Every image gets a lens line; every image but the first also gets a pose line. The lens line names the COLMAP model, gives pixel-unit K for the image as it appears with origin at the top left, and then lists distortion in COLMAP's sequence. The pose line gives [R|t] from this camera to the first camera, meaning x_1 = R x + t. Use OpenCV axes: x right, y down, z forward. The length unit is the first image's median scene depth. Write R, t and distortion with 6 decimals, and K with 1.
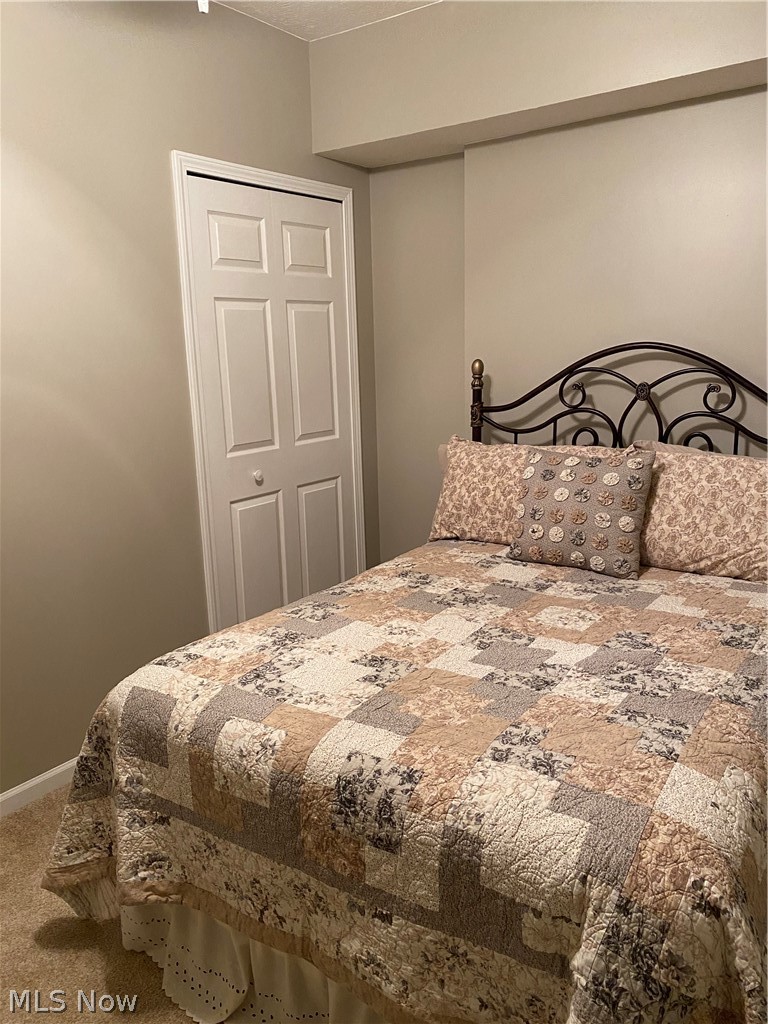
lens RADIAL K [[772.2, 0, 384.0], [0, 772.2, 512.0], [0, 0, 1]] dist [0.124406, -0.278725]
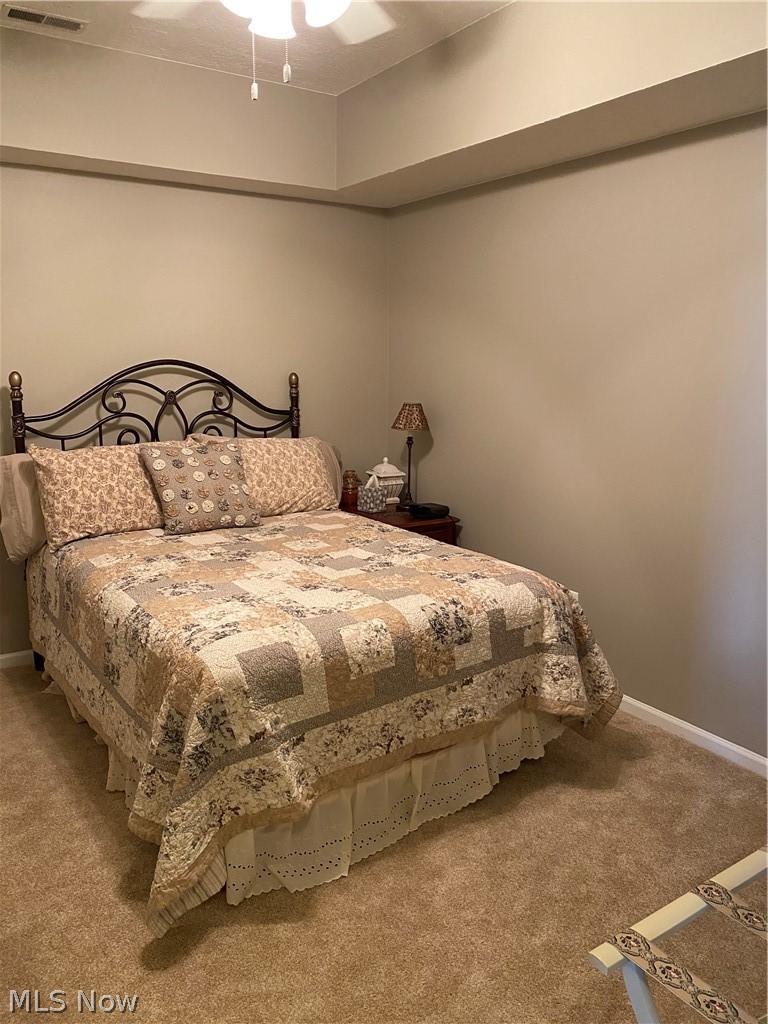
lens RADIAL K [[772.2, 0, 384.0], [0, 772.2, 512.0], [0, 0, 1]] dist [0.124406, -0.278725]
pose [[0.355986, -0.159071, 0.920853, -1.025028], [0.184292, 0.978004, 0.097699, -0.040388], [-0.916139, 0.134926, 0.377471, 0.289865]]
